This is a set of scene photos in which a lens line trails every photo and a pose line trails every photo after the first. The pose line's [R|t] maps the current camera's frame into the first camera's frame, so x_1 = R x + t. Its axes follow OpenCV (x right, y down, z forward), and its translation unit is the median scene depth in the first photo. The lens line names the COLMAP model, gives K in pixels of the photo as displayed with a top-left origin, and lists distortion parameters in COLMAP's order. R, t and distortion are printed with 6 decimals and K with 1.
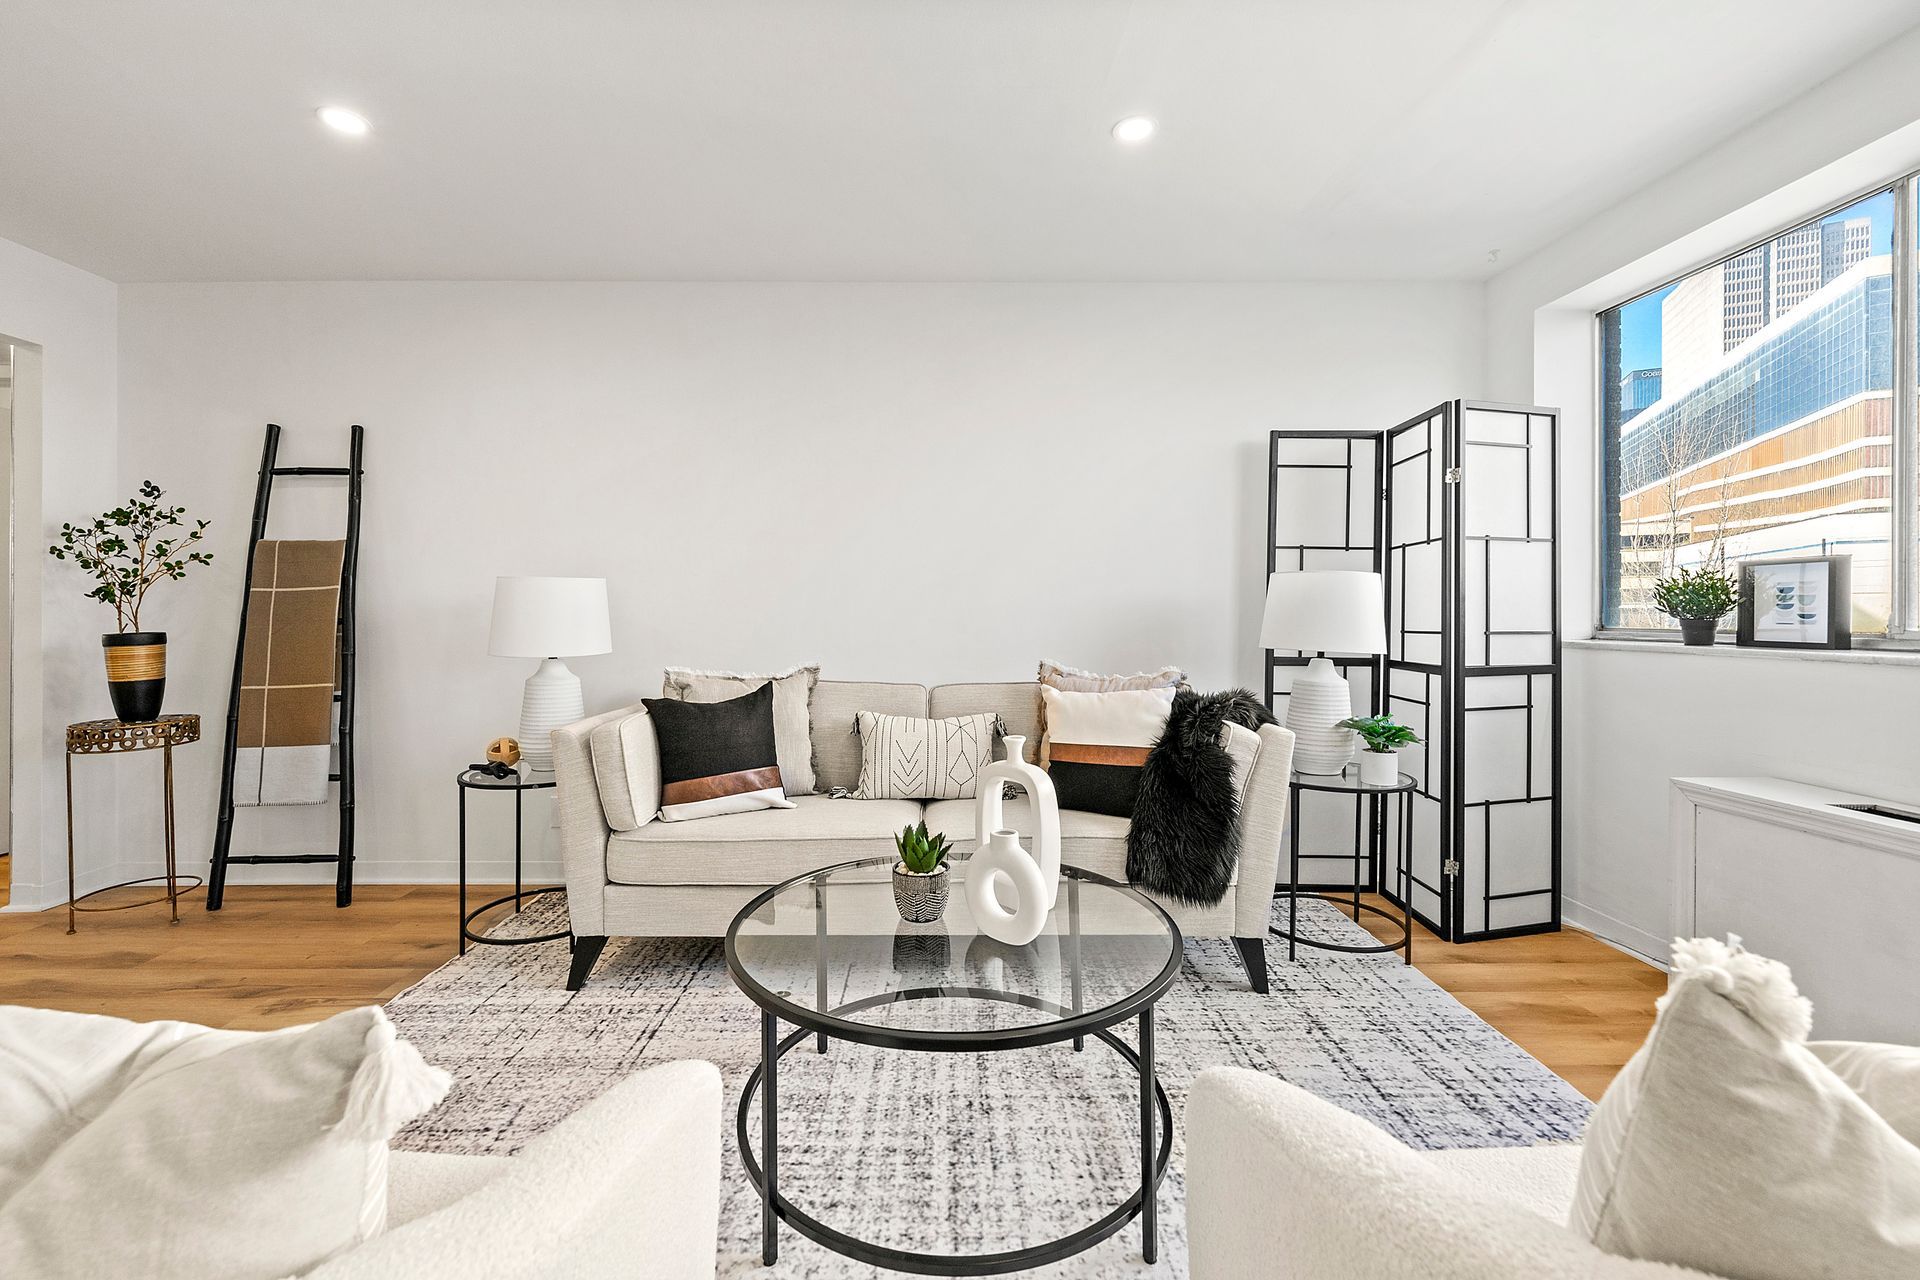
lens RADIAL K [[786.4, 0, 938.0], [0, 786.4, 609.2], [0, 0, 1]] dist [-0.003329, 0.000404]
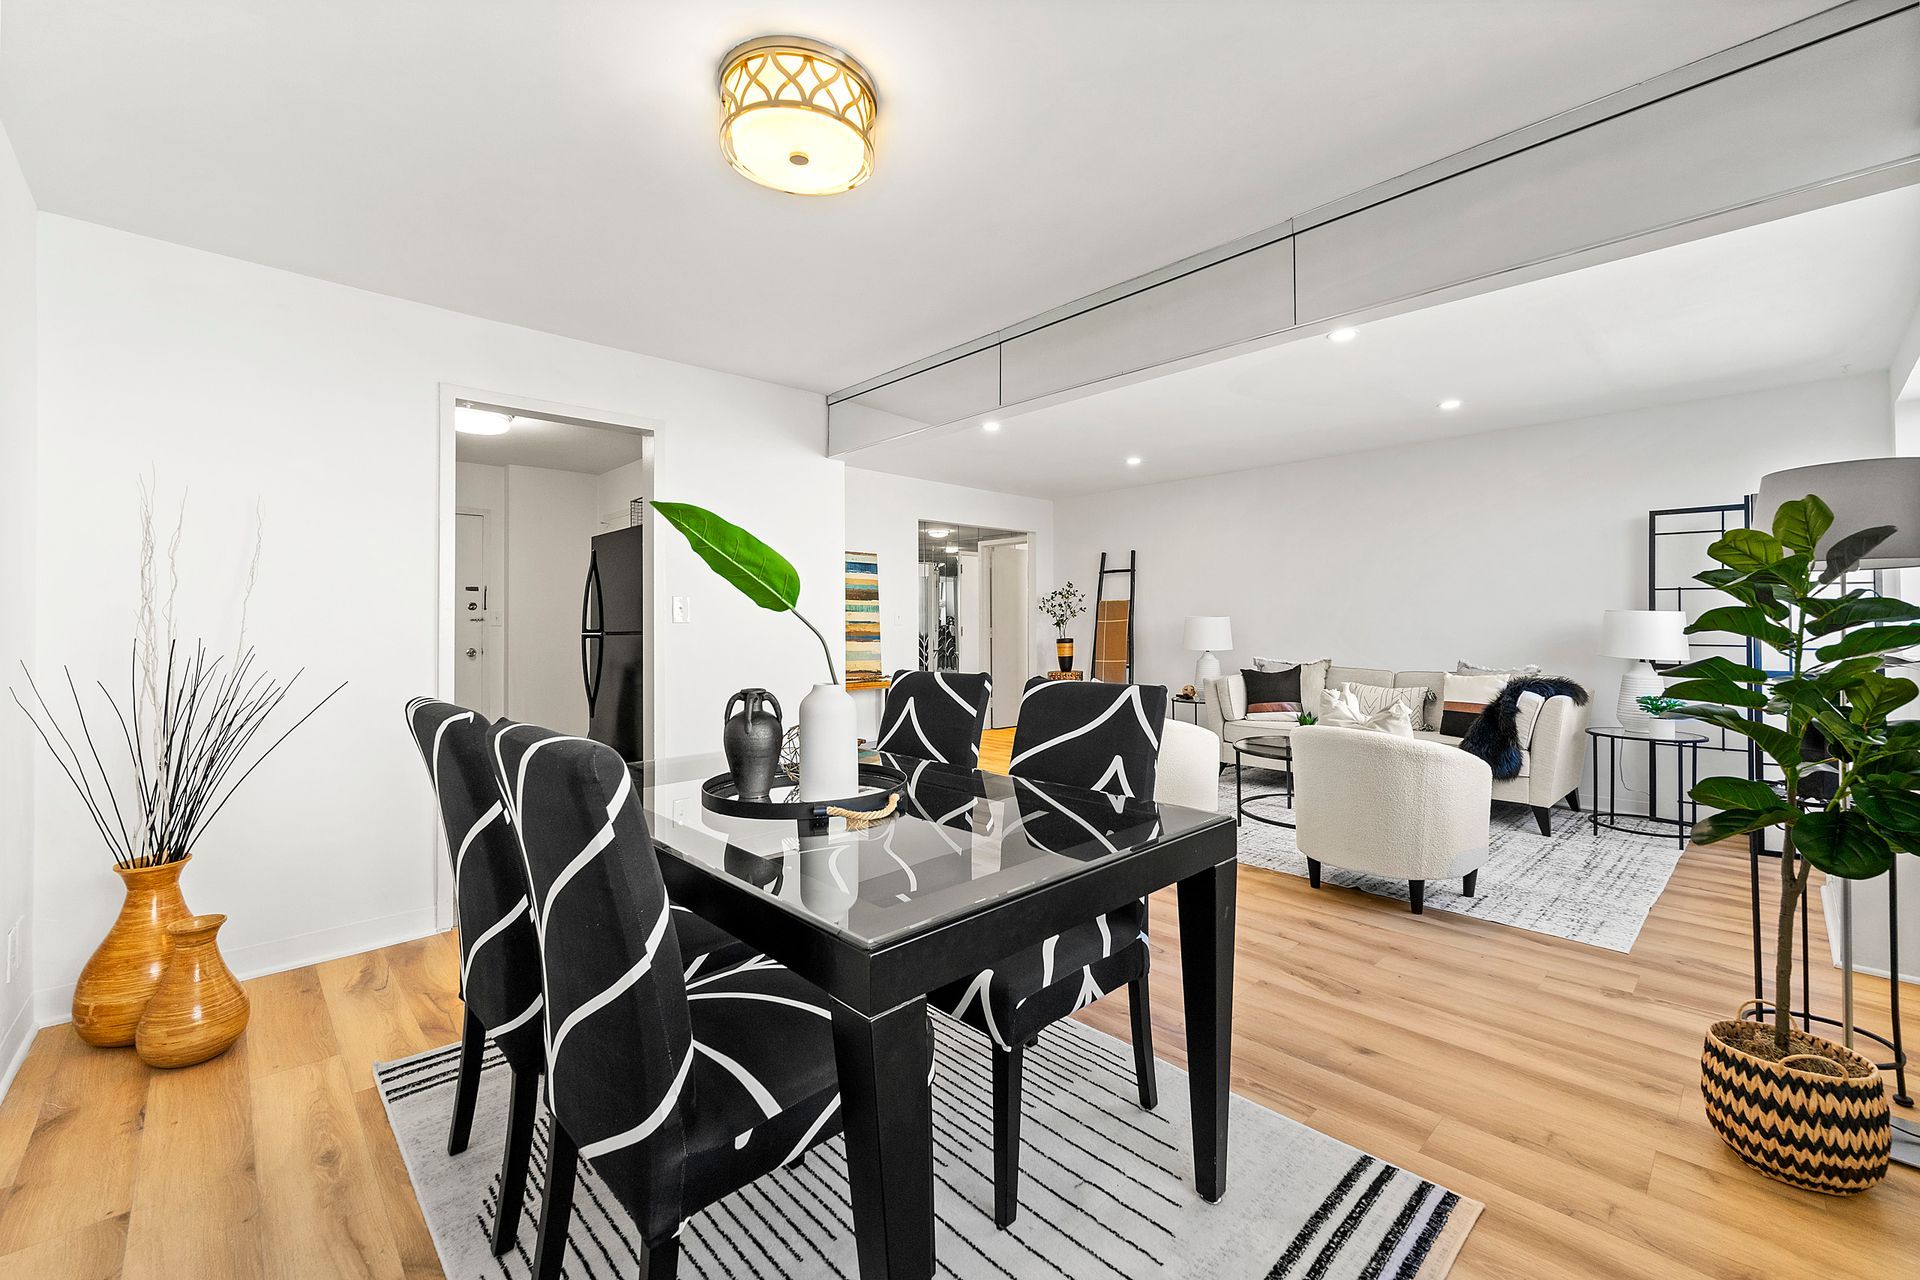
lens RADIAL K [[786.4, 0, 967.5], [0, 786.4, 619.7], [0, 0, 1]] dist [-0.003329, 0.000404]
pose [[0.688958, -0.005999, -0.724776, 0.683867], [0.009537, 0.999954, 0.000789, -0.038468], [0.724738, -0.007456, 0.688984, -1.079667]]
